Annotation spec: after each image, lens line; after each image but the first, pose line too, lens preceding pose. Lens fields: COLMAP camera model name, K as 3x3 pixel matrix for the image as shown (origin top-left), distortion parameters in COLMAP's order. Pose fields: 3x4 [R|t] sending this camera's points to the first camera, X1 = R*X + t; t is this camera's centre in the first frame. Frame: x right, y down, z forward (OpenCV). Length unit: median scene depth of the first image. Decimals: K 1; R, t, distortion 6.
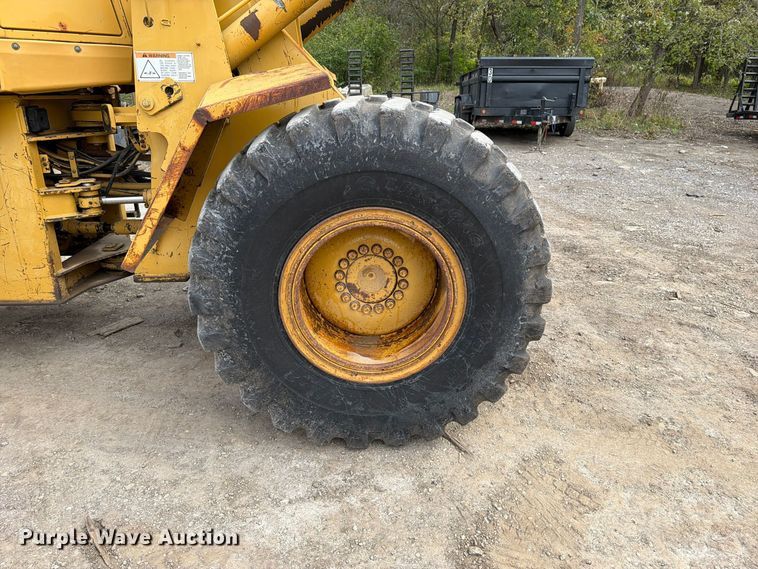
lens RADIAL K [[553.8, 0, 379.0], [0, 553.8, 284.5], [0, 0, 1]] dist [-0.076649, 0.122169]
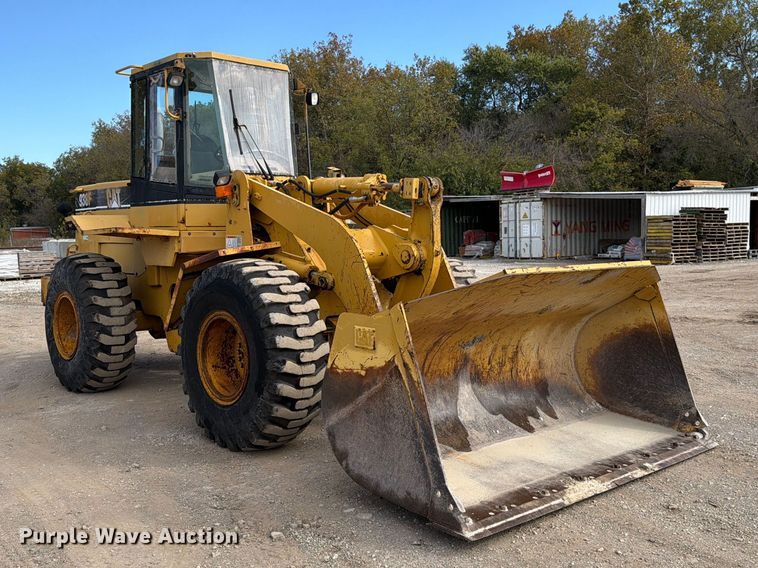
lens RADIAL K [[782.9, 0, 340.7], [0, 782.9, 285.9], [0, 0, 1]] dist [0.143591, -0.270722]
pose [[0.638600, 0.047103, -0.768096, 2.089352], [-0.248065, 0.957444, -0.147528, 0.084834], [0.728460, 0.284749, 0.623108, -0.461139]]
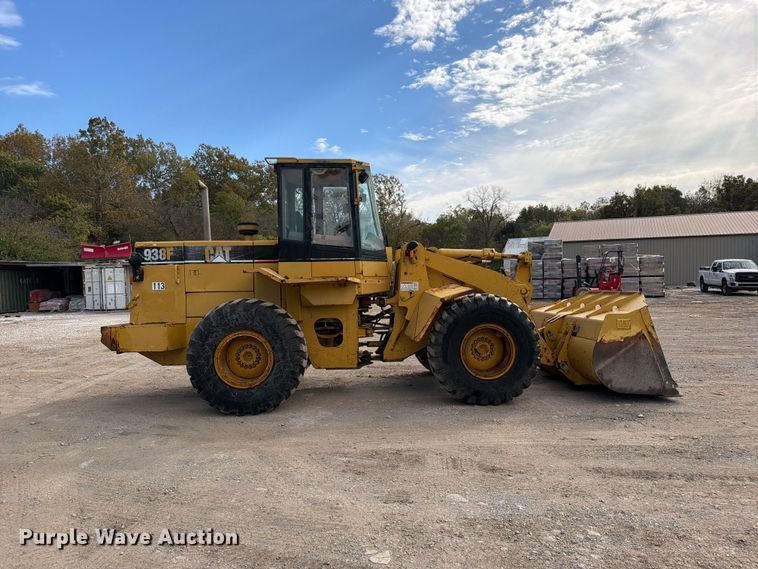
lens RADIAL K [[535.0, 0, 379.5], [0, 535.0, 288.9], [0, 0, 1]] dist [0.027251, -0.032941]
pose [[0.998337, -0.017615, 0.054887, -0.718335], [0.034609, 0.944622, -0.326331, 0.614090], [-0.046099, 0.327688, 0.943661, -1.883530]]
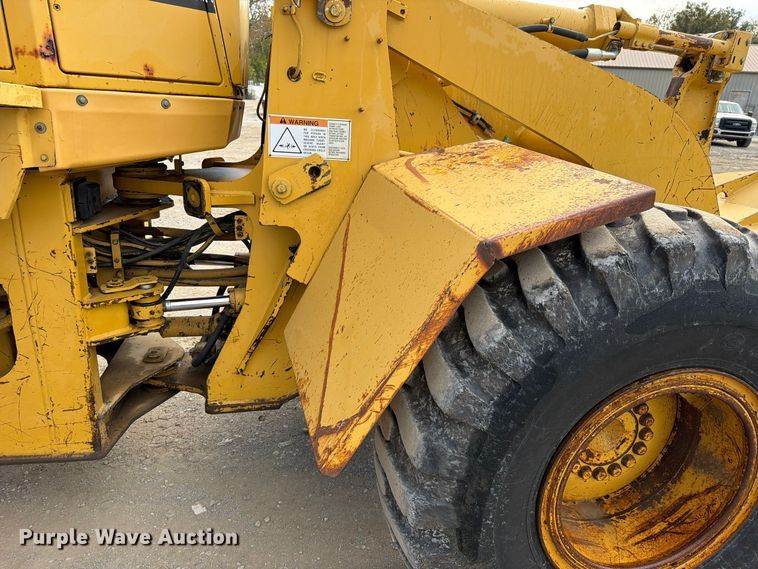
lens RADIAL K [[535.6, 0, 384.7], [0, 535.6, 285.1], [0, 0, 1]] dist [0.027407, -0.033909]
pose [[0.979131, -0.012814, 0.202824, -0.427319], [0.015092, 0.999839, -0.009686, -0.196836], [-0.202667, 0.012544, 0.979167, 0.303443]]
